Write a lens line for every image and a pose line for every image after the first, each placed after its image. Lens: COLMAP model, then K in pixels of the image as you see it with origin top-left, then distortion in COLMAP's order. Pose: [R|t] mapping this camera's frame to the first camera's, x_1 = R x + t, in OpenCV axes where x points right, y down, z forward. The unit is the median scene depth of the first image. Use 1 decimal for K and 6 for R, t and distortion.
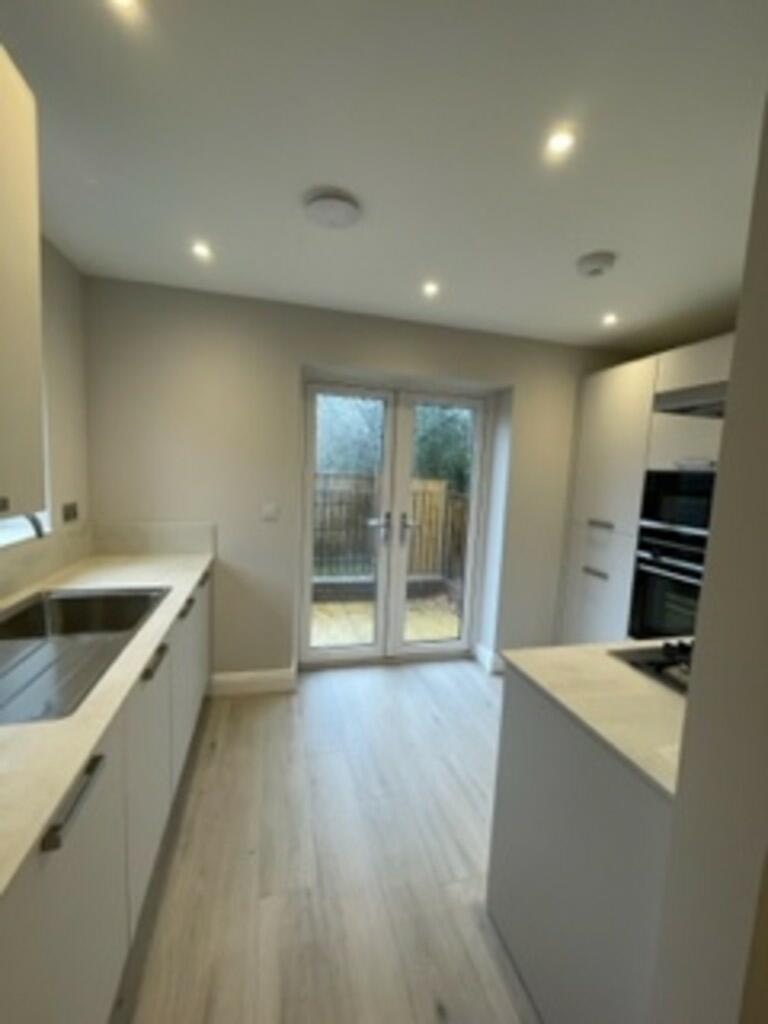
lens RADIAL K [[411.8, 0, 389.0], [0, 411.8, 513.4], [0, 0, 1]] dist [0.000945, 0.000087]
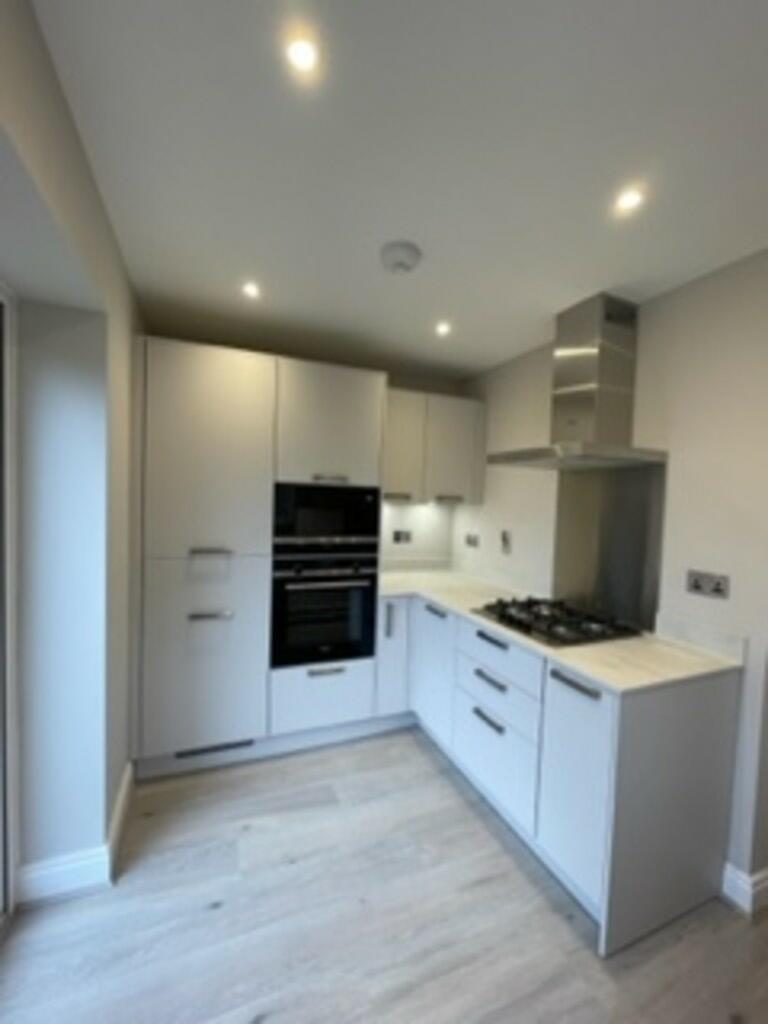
lens RADIAL K [[421.8, 0, 383.0], [0, 421.8, 513.3], [0, 0, 1]] dist [-0.000991, -0.000488]
pose [[-0.115827, -0.094623, 0.988752, -0.325848], [0.062448, 0.992789, 0.102325, -0.117375], [-0.991304, 0.073597, -0.109083, 0.877749]]
